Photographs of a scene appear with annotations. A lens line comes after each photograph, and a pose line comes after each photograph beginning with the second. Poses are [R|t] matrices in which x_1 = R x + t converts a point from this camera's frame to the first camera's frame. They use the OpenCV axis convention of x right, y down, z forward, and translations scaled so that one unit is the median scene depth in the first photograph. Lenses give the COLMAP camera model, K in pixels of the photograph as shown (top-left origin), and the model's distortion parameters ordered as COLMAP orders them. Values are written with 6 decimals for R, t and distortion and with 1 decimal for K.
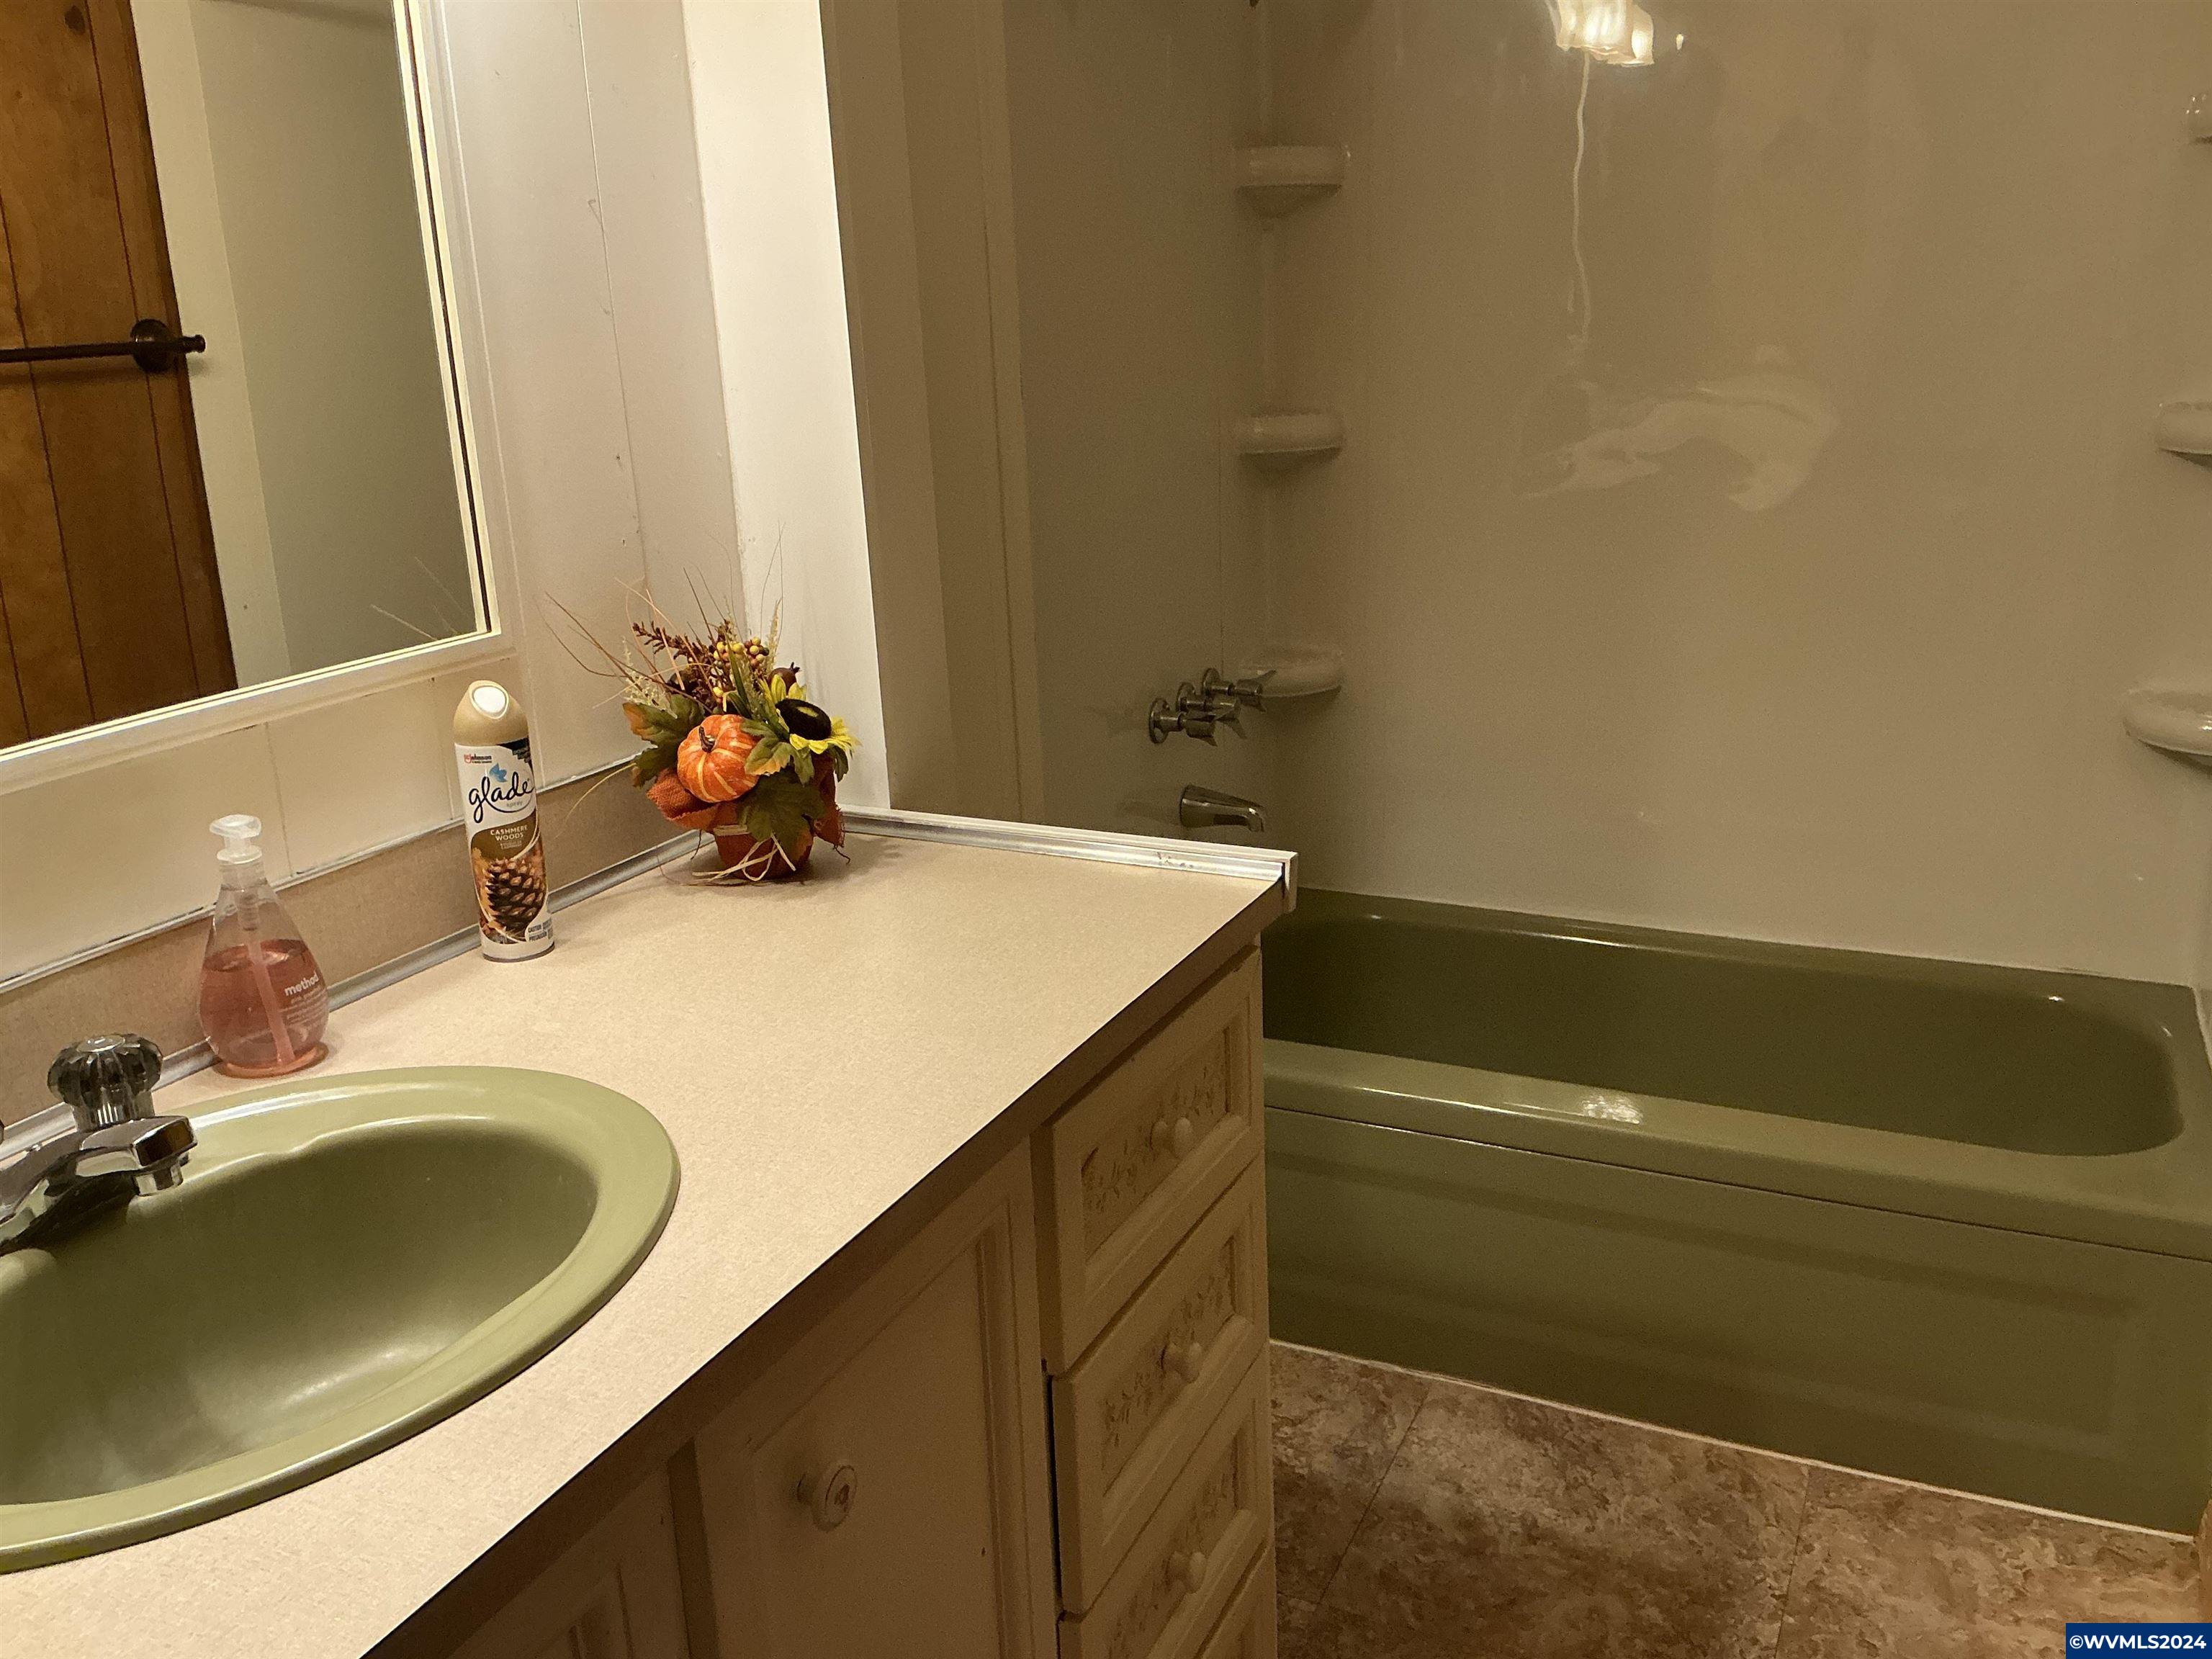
lens RADIAL K [[1826.4, 0, 1107.1], [0, 1826.4, 827.8], [0, 0, 1]] dist [-0.000336, -0.043395]
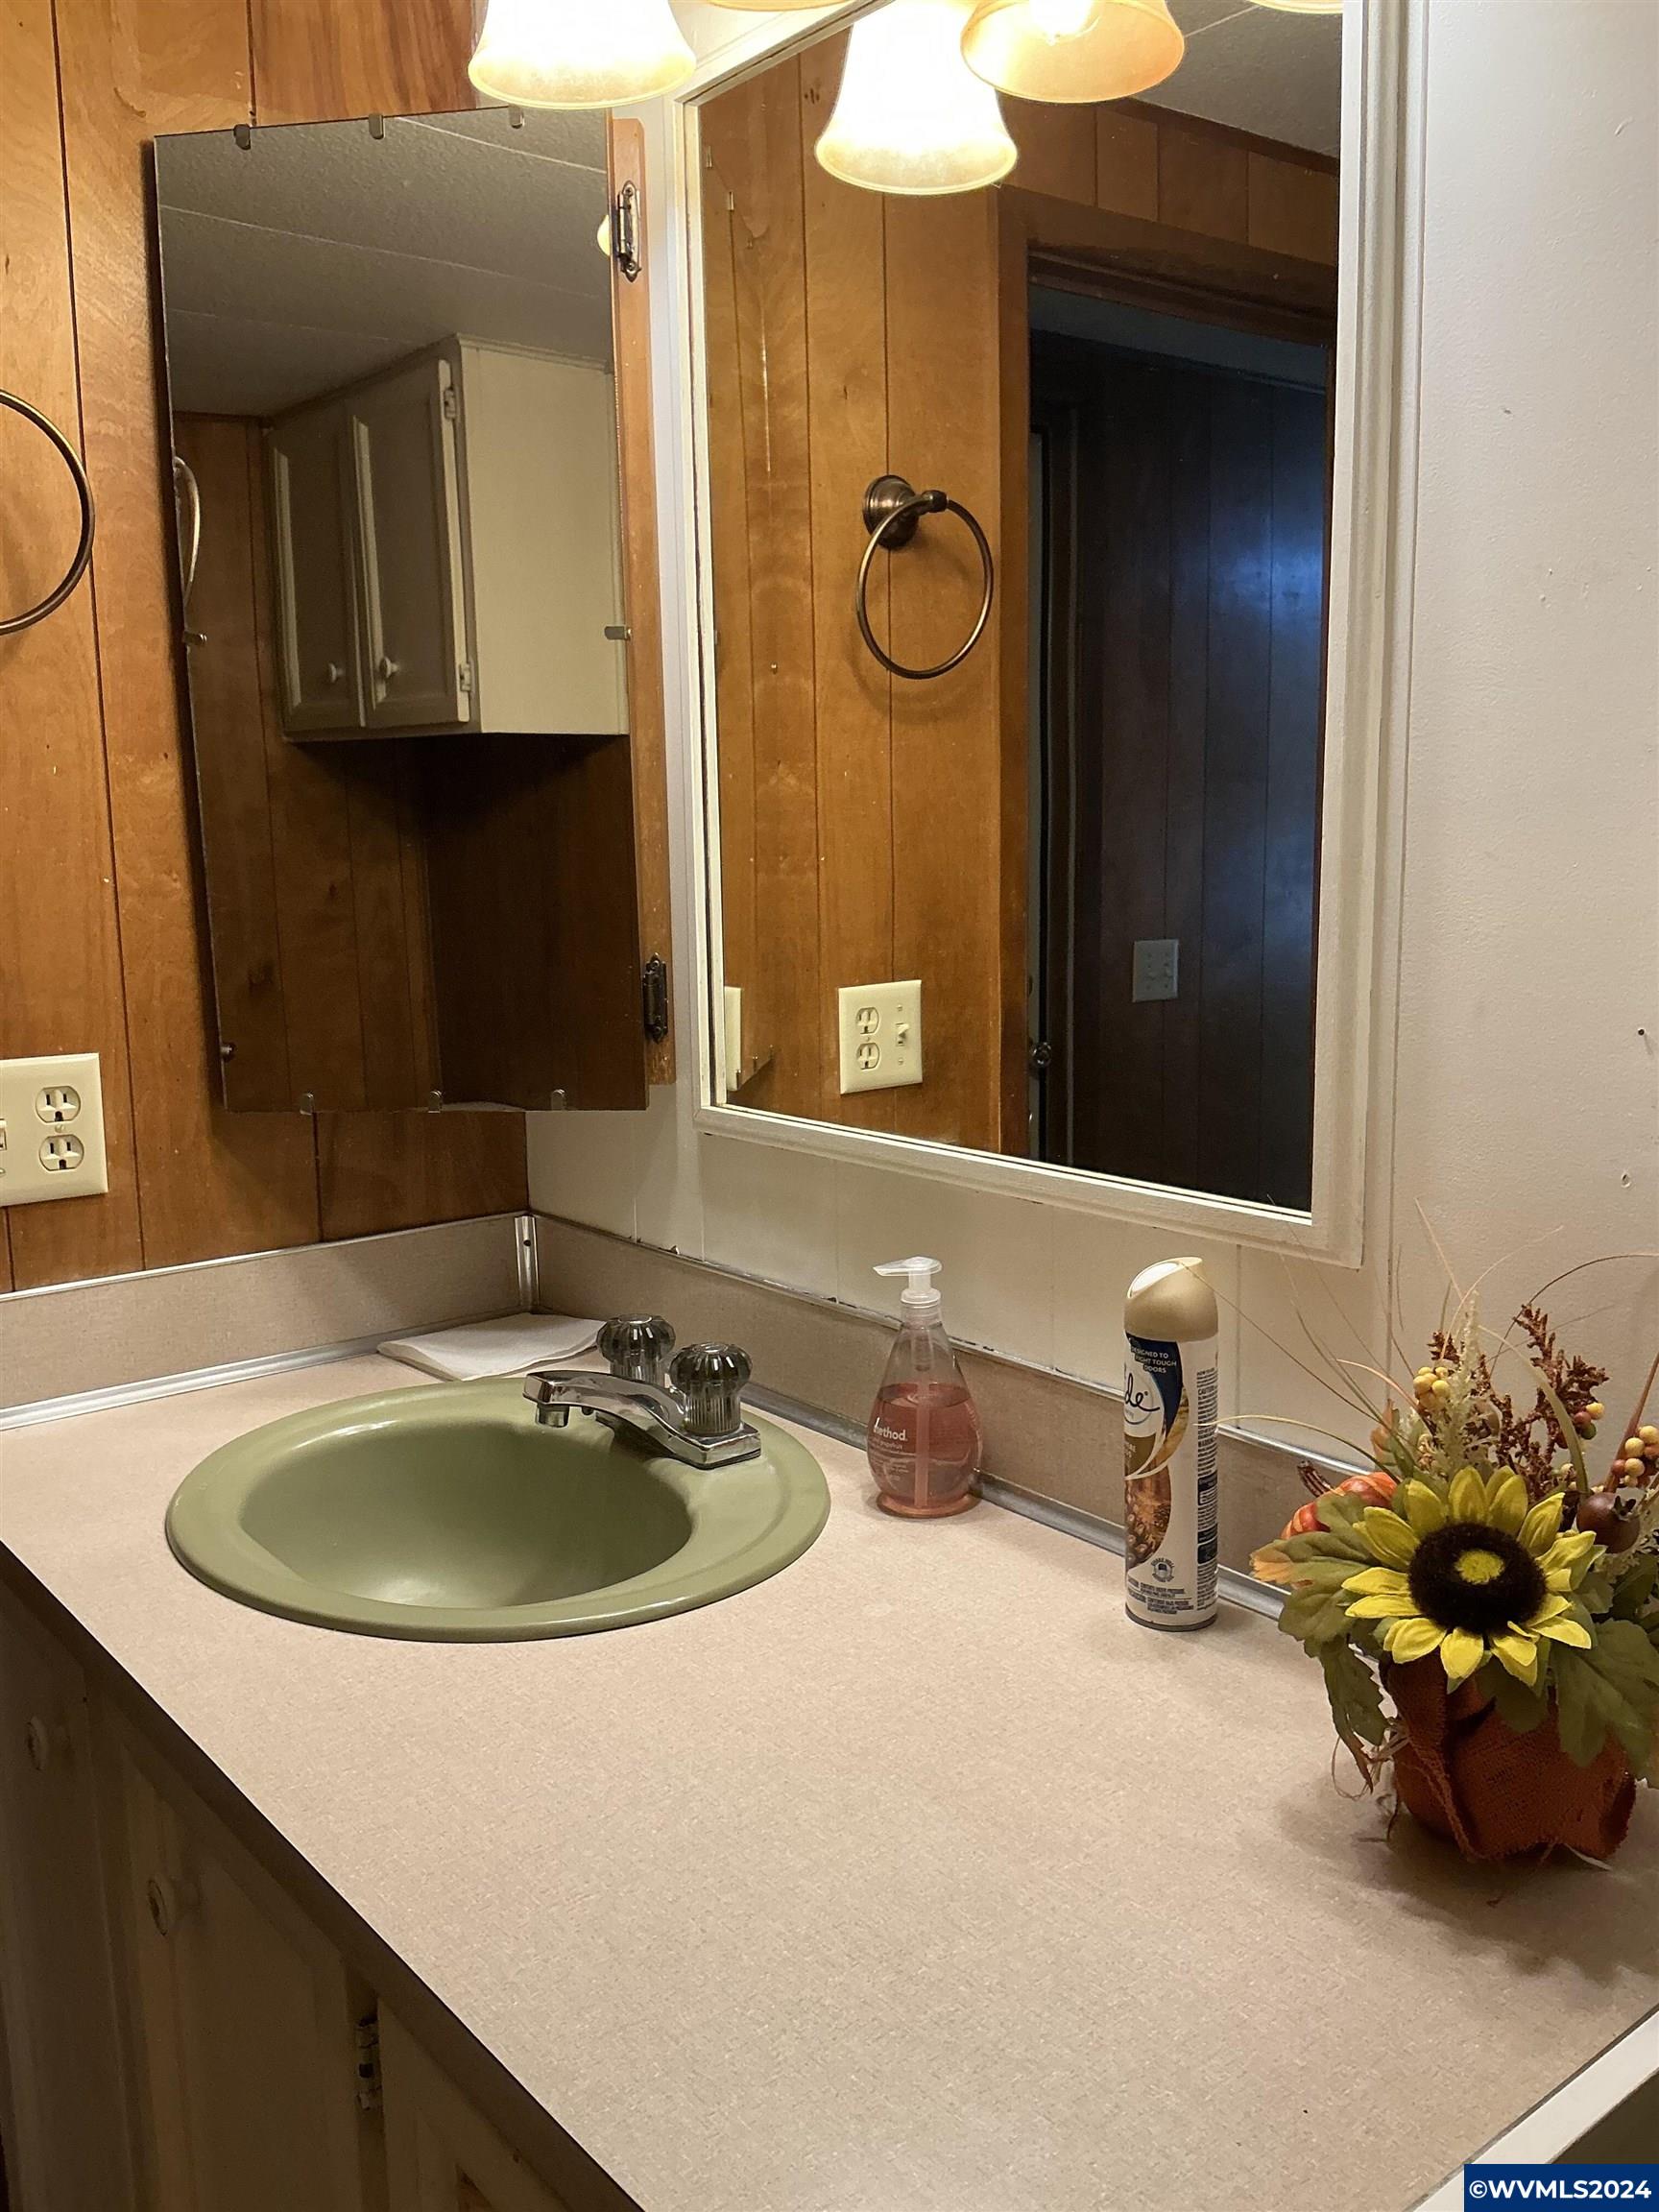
lens RADIAL K [[1826.4, 0, 830.0], [0, 1826.4, 1105.7], [0, 0, 1]] dist [-0.000336, -0.043395]
pose [[-0.438375, 0.186856, -0.879154, 0.354716], [-0.220595, 0.925864, 0.306780, -0.317413], [0.871301, 0.328421, -0.364656, 1.049047]]
